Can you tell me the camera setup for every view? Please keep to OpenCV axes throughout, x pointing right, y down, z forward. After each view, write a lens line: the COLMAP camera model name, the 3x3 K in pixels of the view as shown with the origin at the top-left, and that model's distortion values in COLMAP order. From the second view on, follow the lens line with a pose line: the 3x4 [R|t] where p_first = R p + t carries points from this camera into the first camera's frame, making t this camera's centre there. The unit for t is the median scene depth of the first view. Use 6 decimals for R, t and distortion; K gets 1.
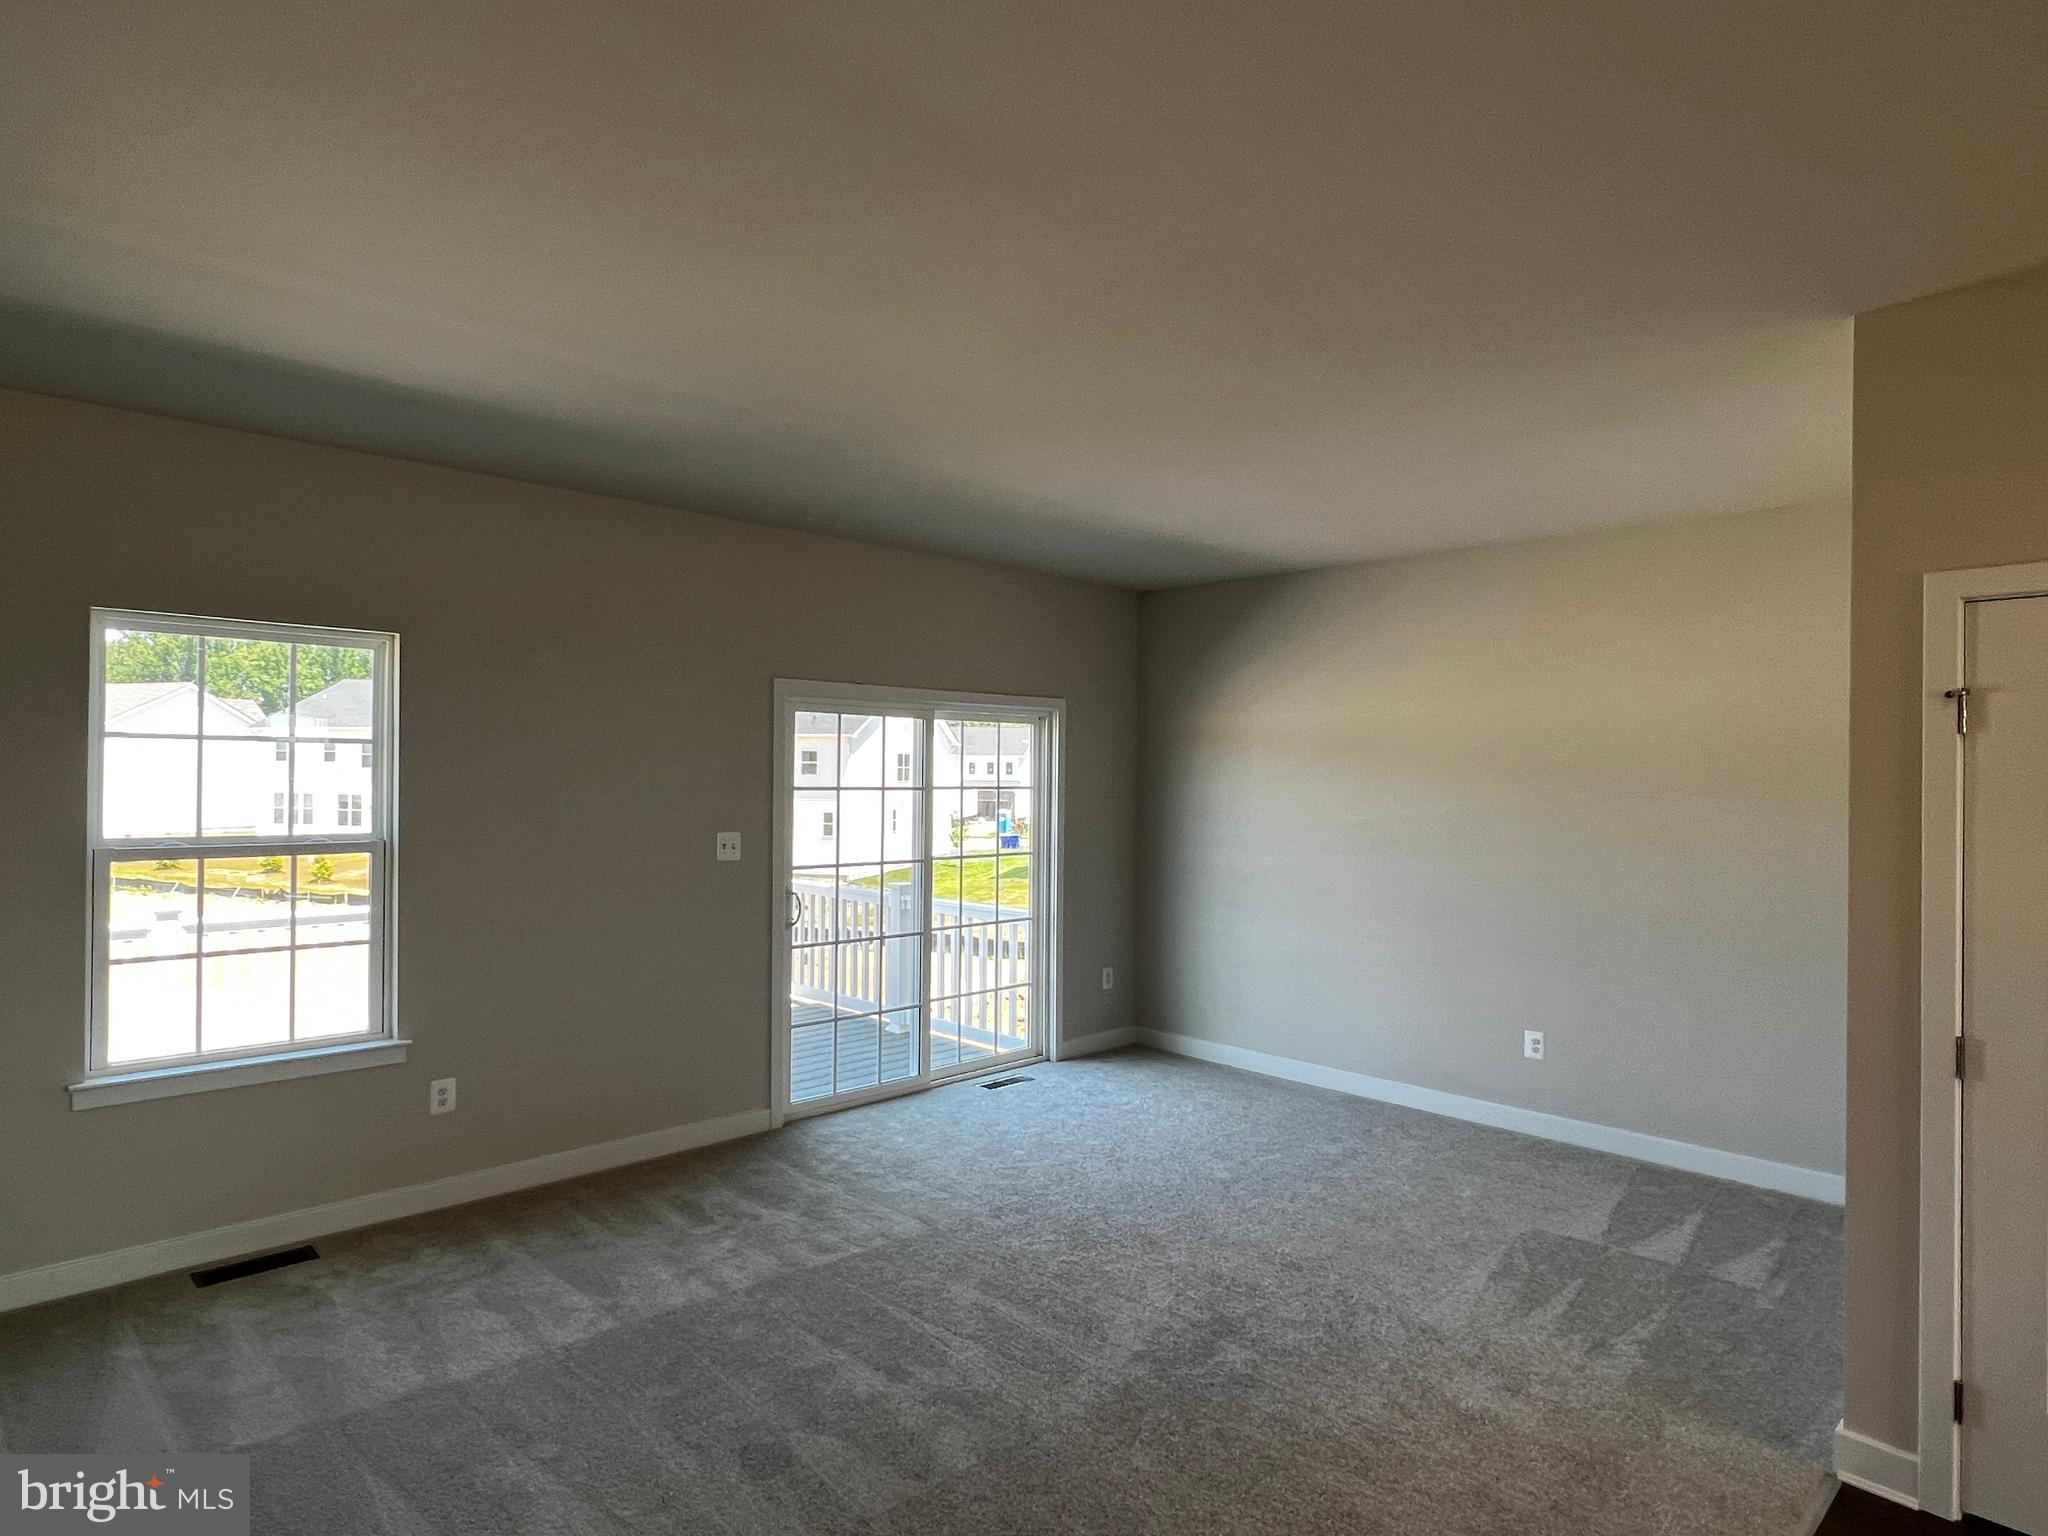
lens RADIAL K [[1153.5, 0, 1020.6], [0, 1153.5, 771.0], [0, 0, 1]] dist [-0.000191, 0.000394]
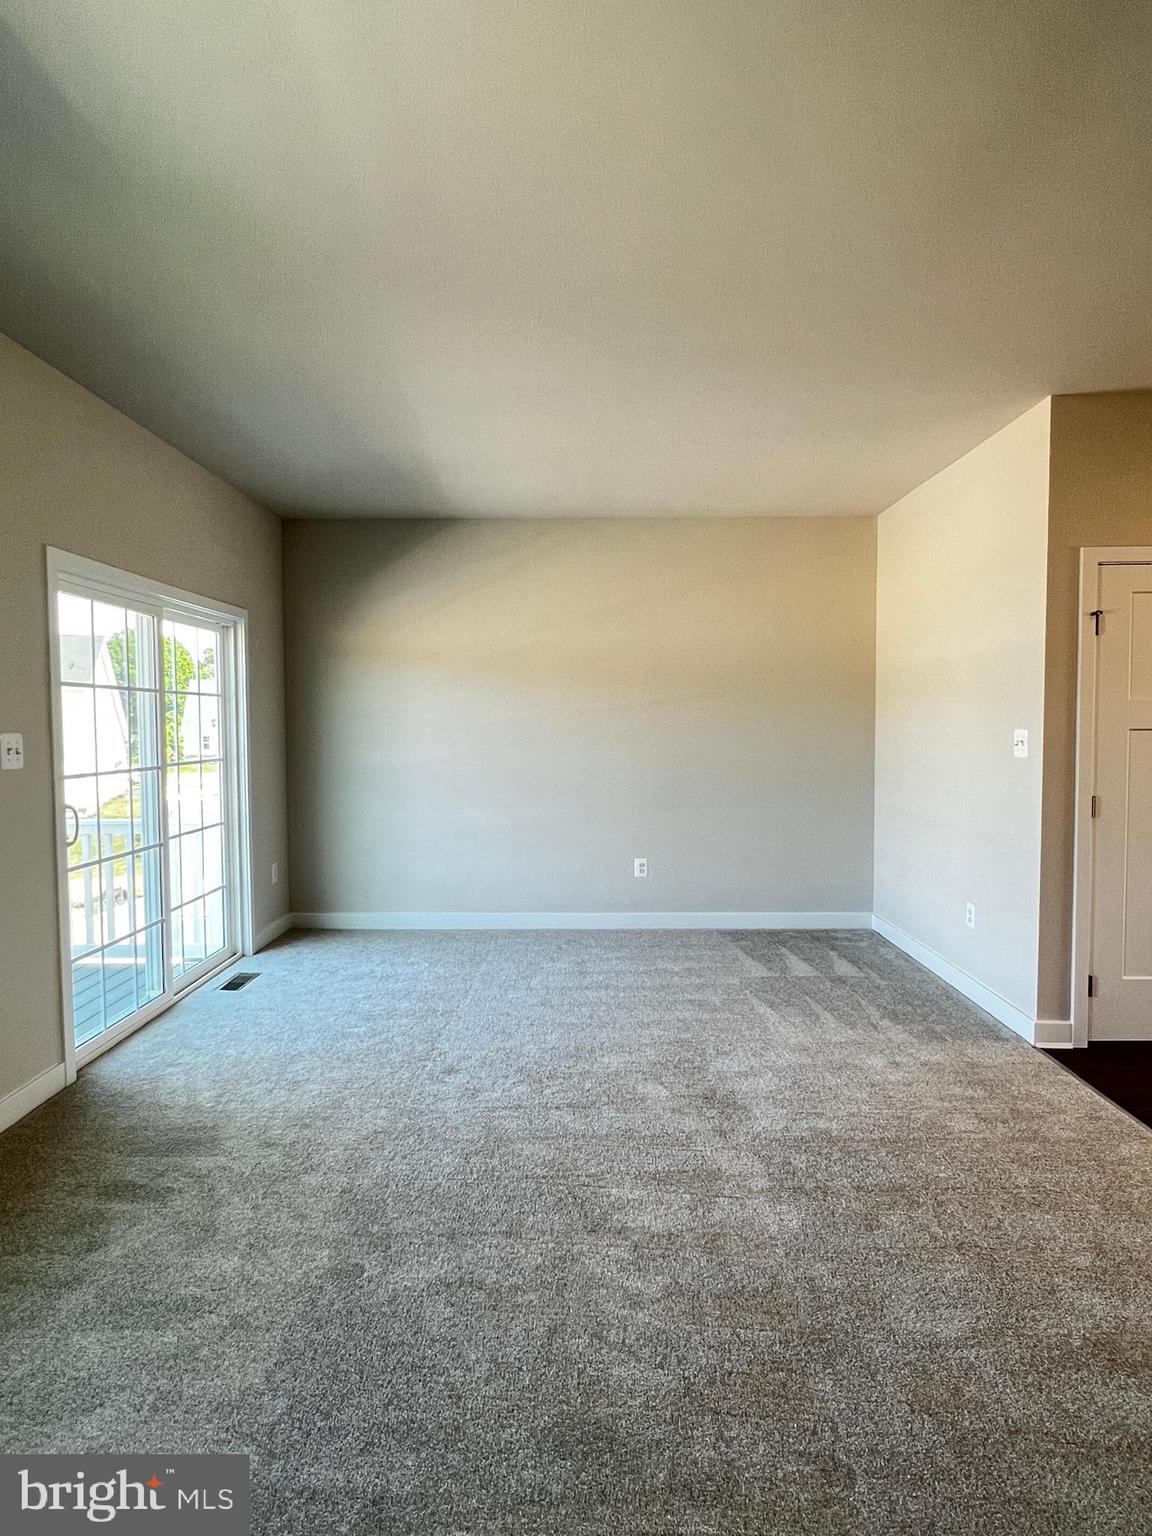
lens RADIAL K [[865.2, 0, 571.2], [0, 865.2, 761.9], [0, 0, 1]] dist [-0.000191, 0.000394]
pose [[0.707651, -0.047458, 0.704967, -0.475964], [0.010879, 0.998355, 0.056288, 0.051507], [-0.706479, -0.032163, 0.707003, 0.364630]]
